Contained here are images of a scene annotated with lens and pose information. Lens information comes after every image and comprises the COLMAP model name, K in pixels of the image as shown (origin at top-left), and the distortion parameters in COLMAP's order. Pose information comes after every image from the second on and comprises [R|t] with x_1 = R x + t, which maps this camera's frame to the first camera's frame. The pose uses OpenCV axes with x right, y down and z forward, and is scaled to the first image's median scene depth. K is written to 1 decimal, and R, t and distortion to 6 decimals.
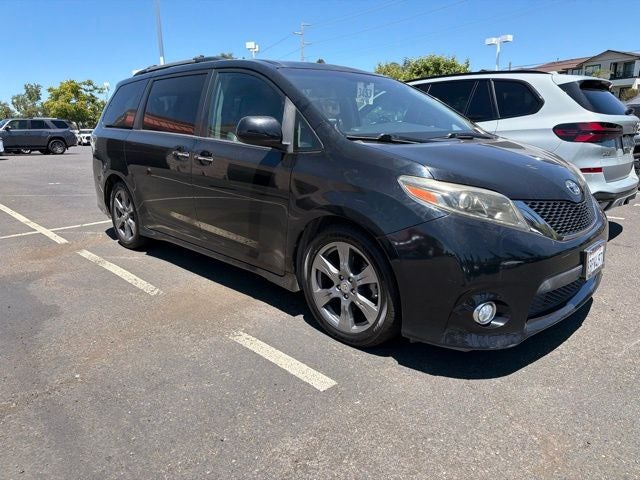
lens RADIAL K [[503.6, 0, 307.6], [0, 503.6, 240.0], [0, 0, 1]] dist [0.001589, -0.006236]
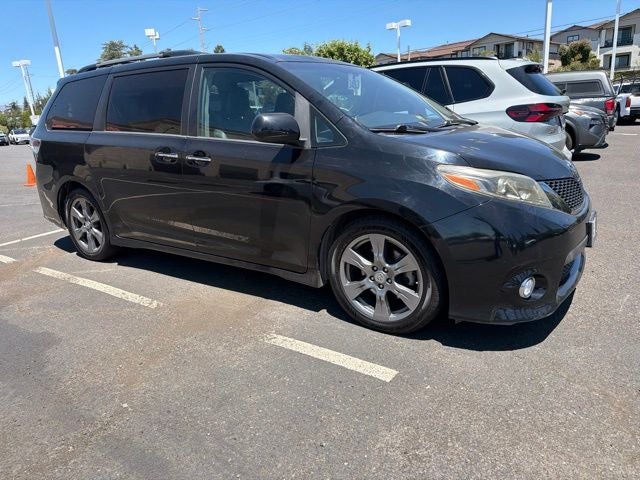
lens RADIAL K [[503.6, 0, 307.6], [0, 503.6, 240.0], [0, 0, 1]] dist [0.001589, -0.006236]
pose [[0.974743, -0.094881, 0.202173, -0.245518], [0.089317, 0.995335, 0.036491, -0.030120], [-0.204692, -0.017512, 0.978670, 0.028800]]
